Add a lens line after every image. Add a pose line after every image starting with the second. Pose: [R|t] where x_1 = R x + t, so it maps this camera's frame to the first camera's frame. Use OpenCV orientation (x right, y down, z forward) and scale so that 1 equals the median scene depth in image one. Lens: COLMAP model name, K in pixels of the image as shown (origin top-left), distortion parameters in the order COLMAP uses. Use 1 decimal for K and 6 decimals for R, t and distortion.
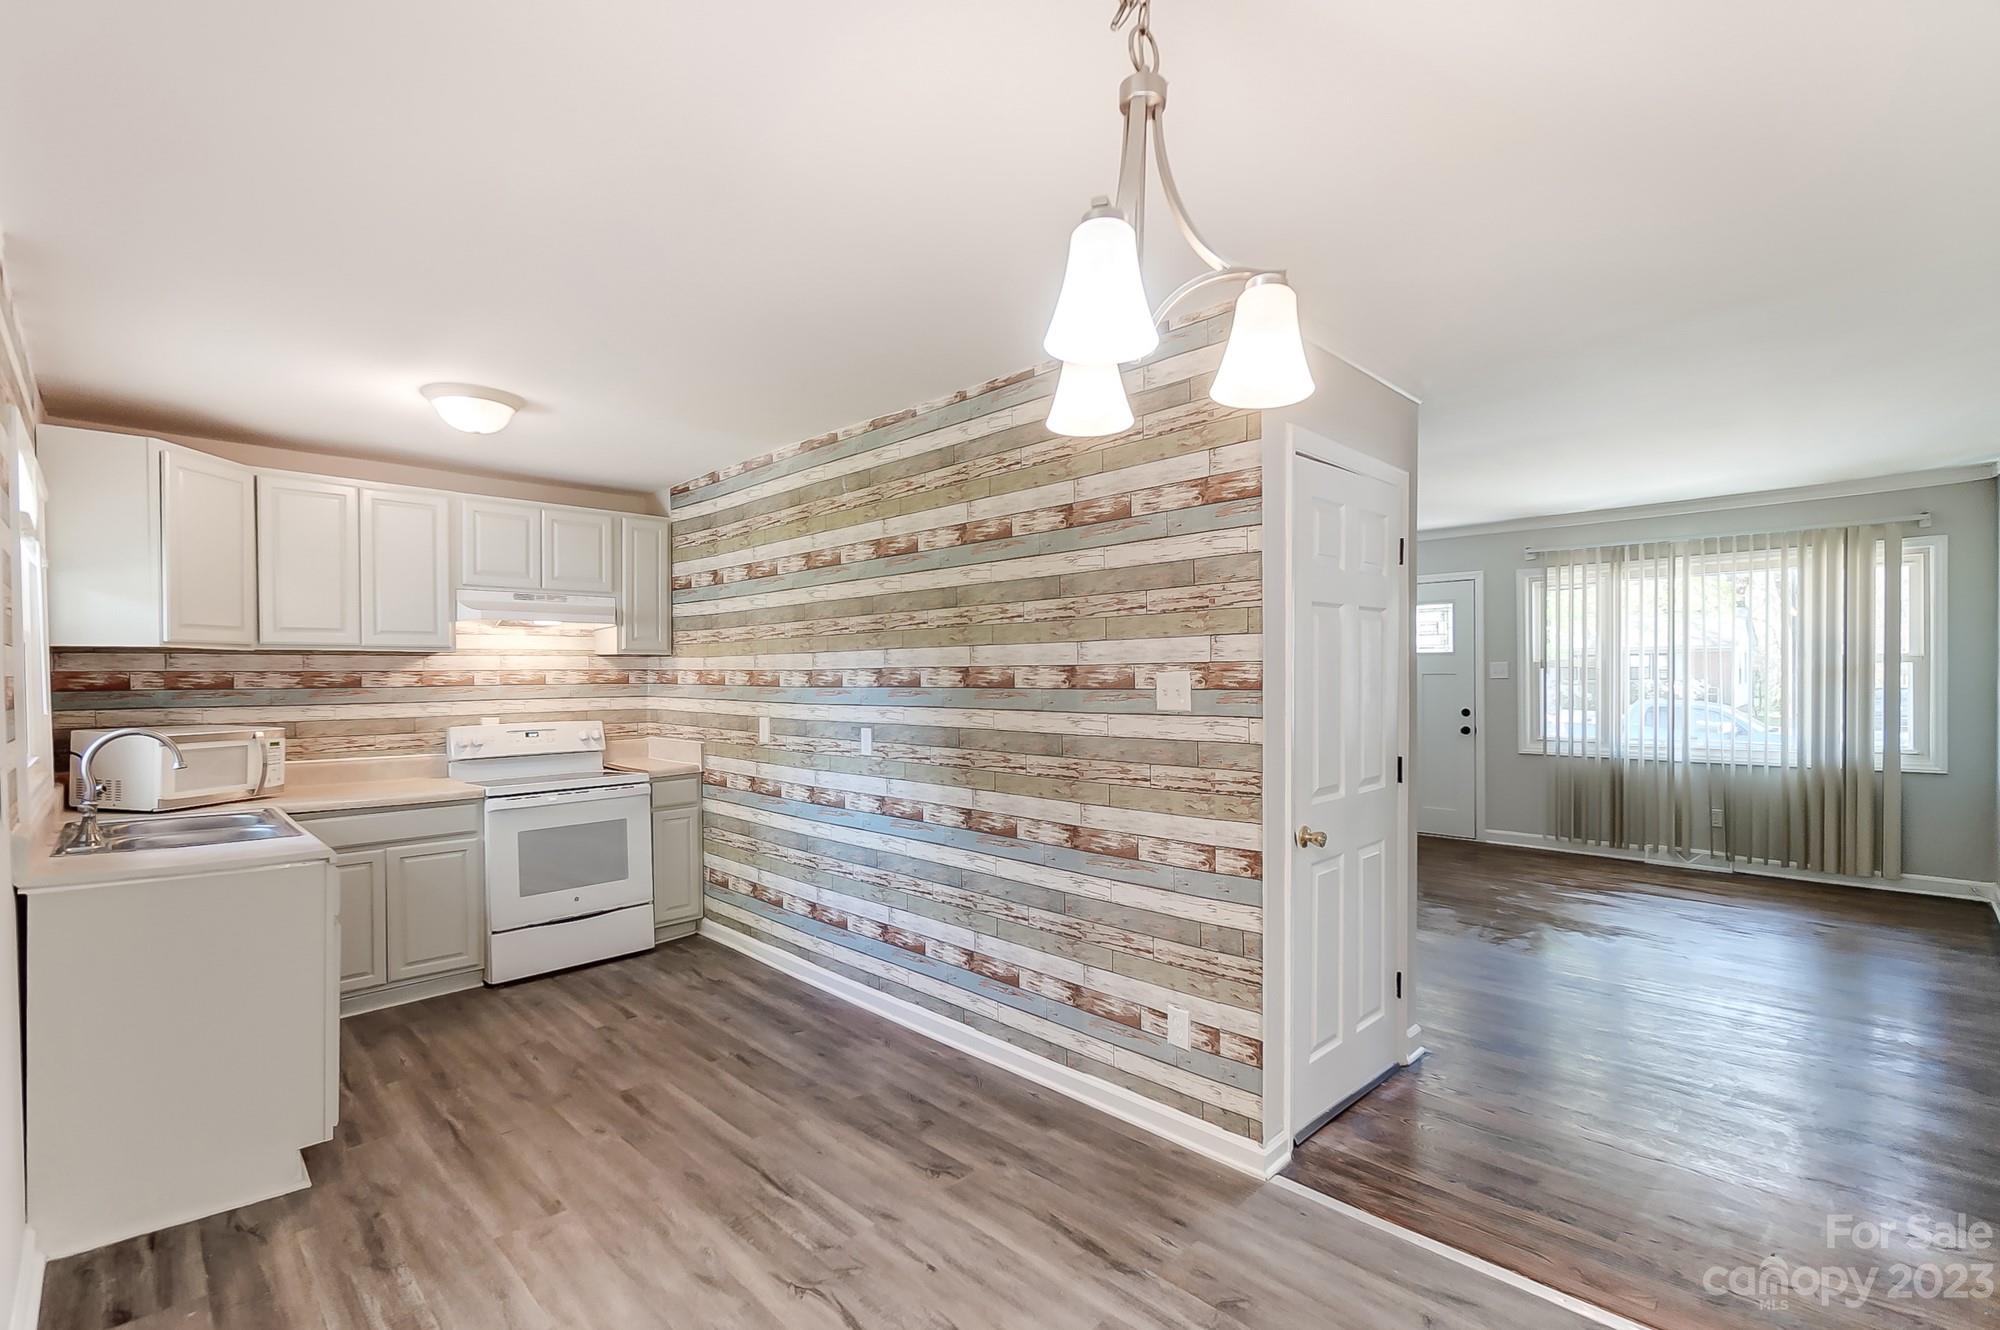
lens RADIAL K [[897.2, 0, 993.2], [0, 897.2, 680.8], [0, 0, 1]] dist [-0.033250, 0.000273]
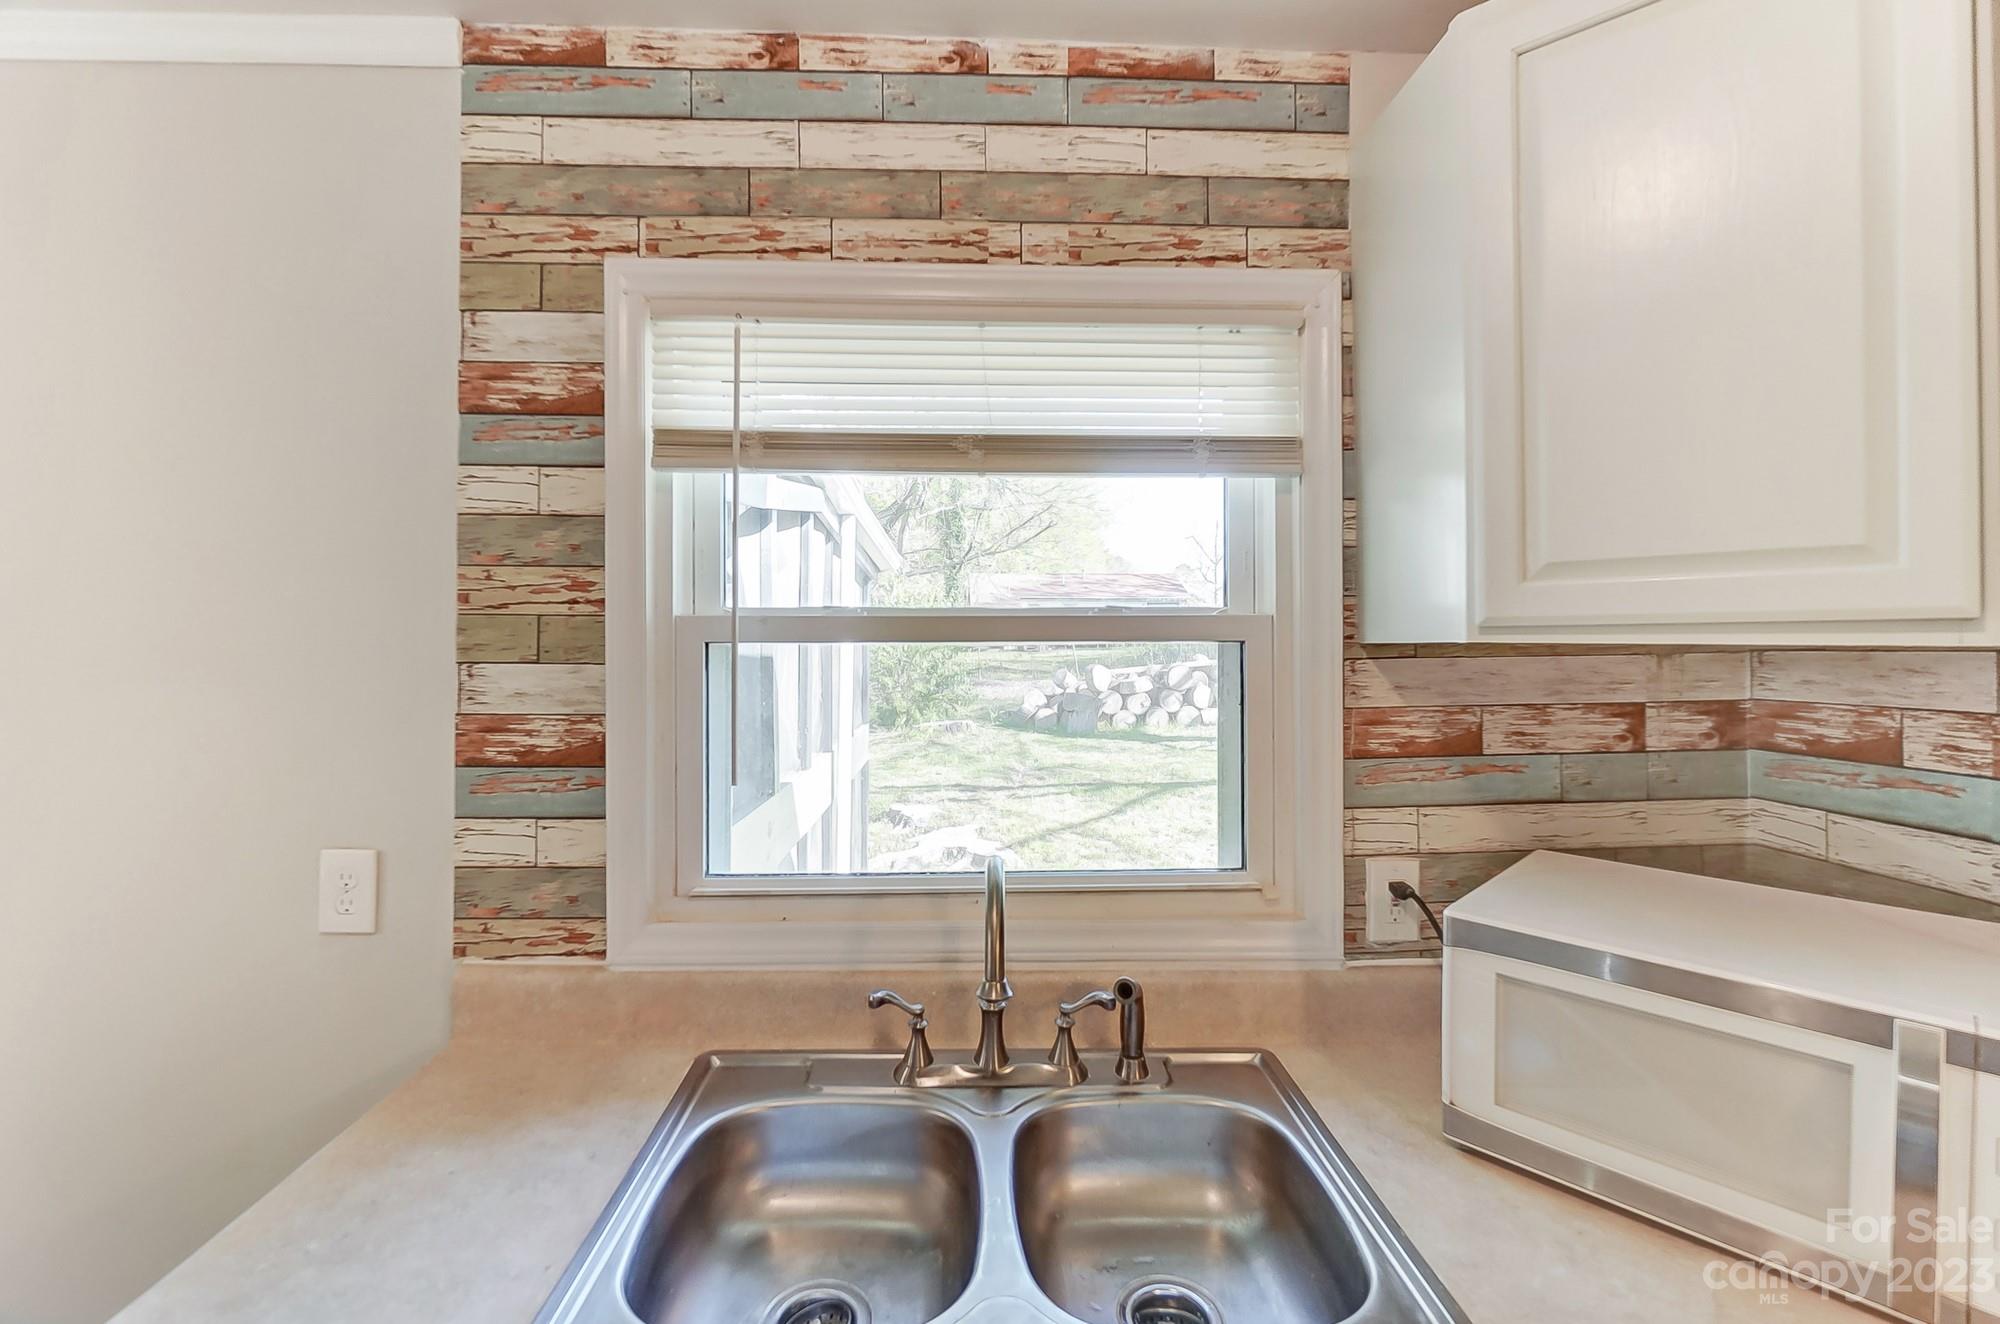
lens RADIAL K [[883.5, 0, 999.1], [0, 883.5, 638.4], [0, 0, 1]] dist [-0.005840, -0.000551]
pose [[-0.681196, 0.007325, -0.732065, -0.432752], [-0.001296, 0.999936, 0.011211, -0.033706], [0.732100, 0.008586, -0.681143, 0.808325]]
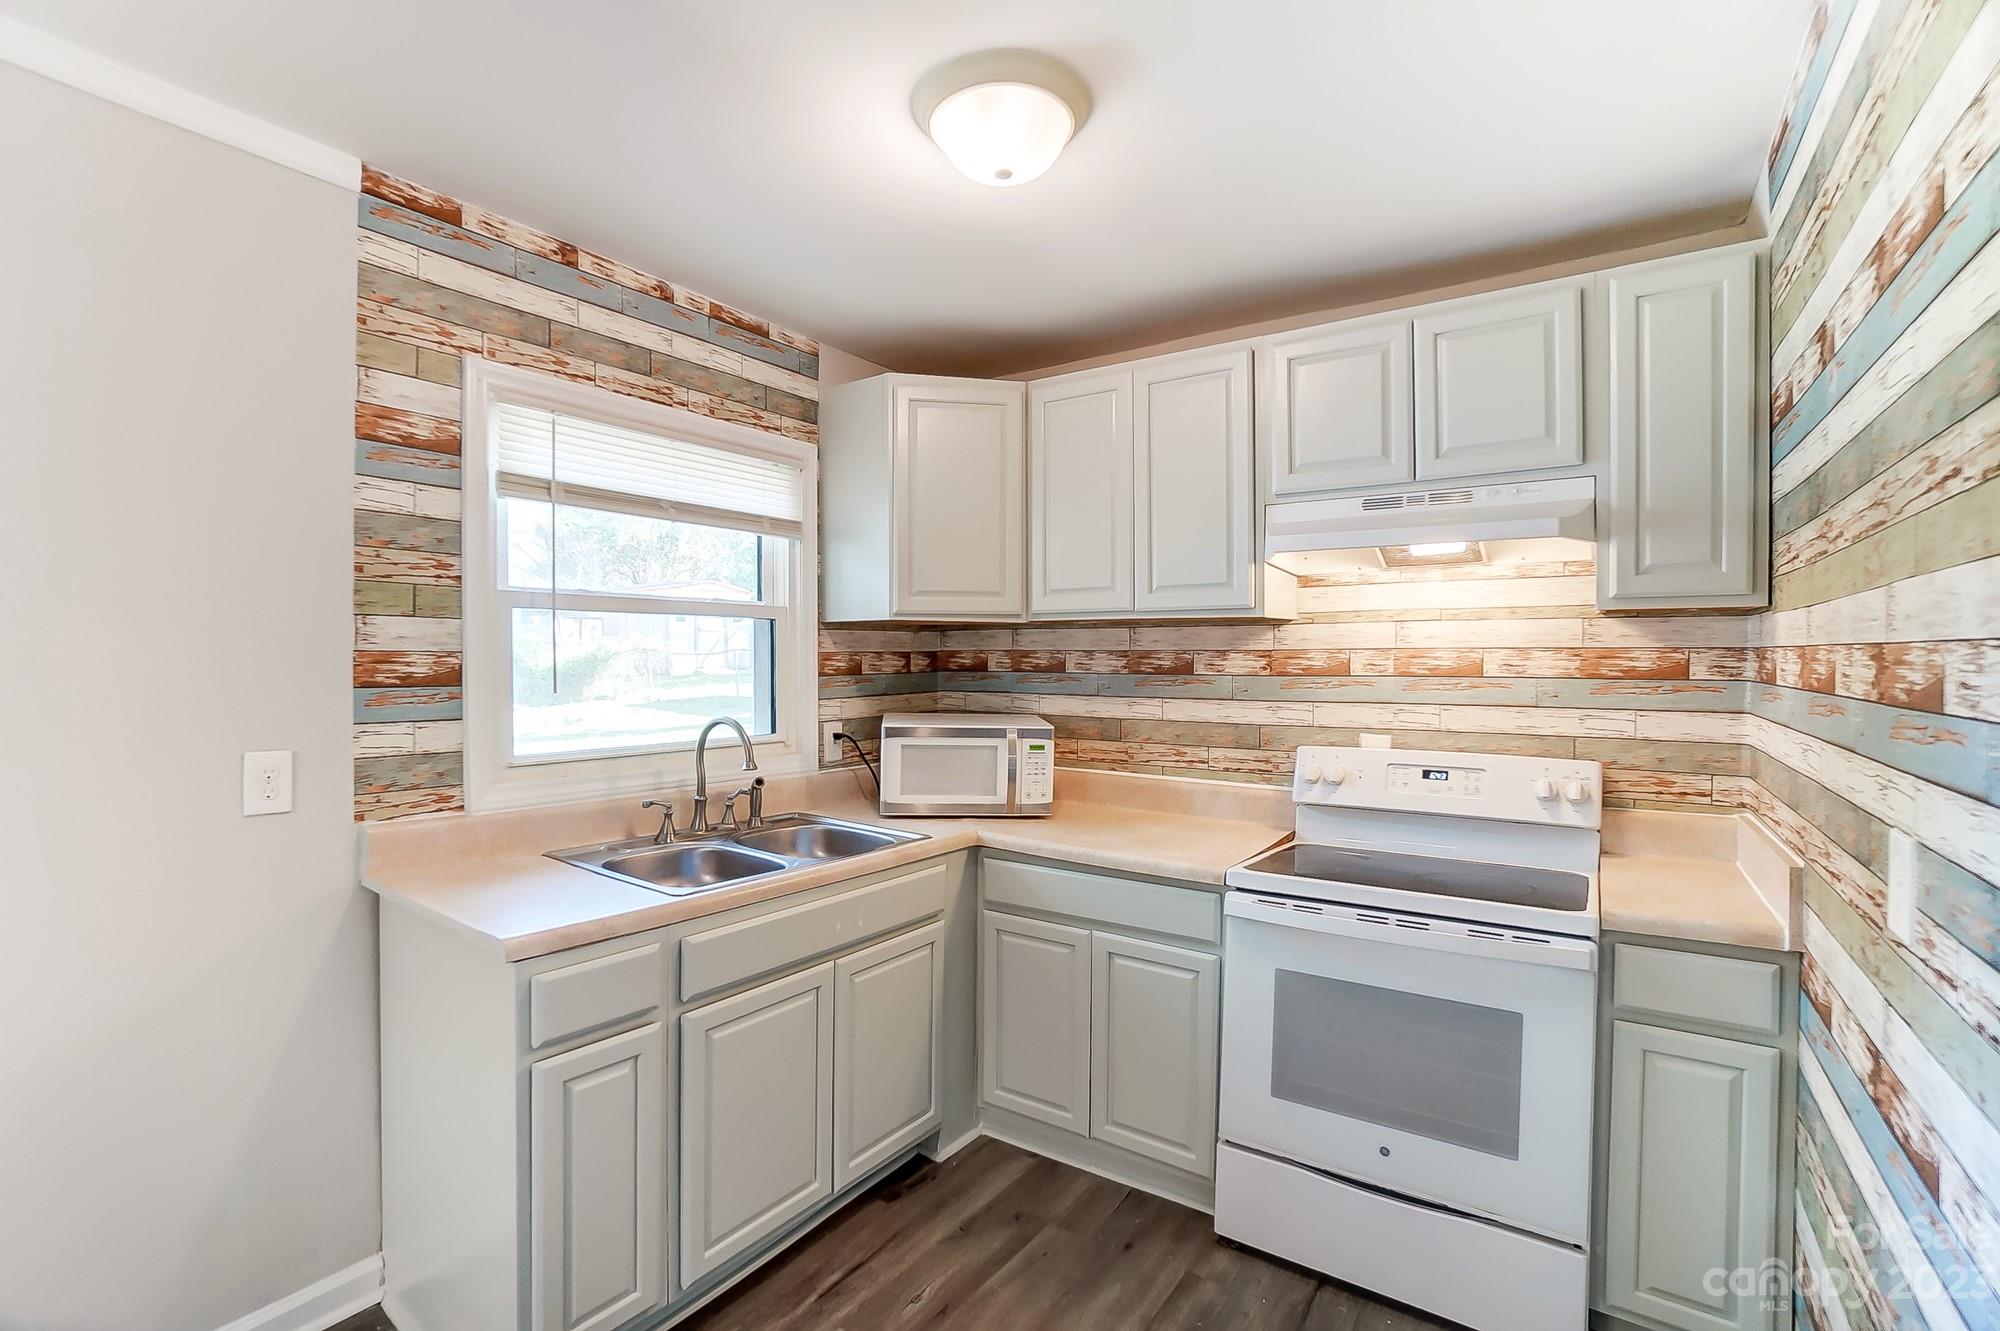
lens RADIAL K [[897.2, 0, 993.2], [0, 897.2, 681.3], [0, 0, 1]] dist [-0.033250, 0.000273]
pose [[0.170649, 0.032627, -0.984792, -0.063769], [-0.010790, 0.999454, 0.031243, -0.006700], [0.985273, 0.005294, 0.170908, 0.701818]]
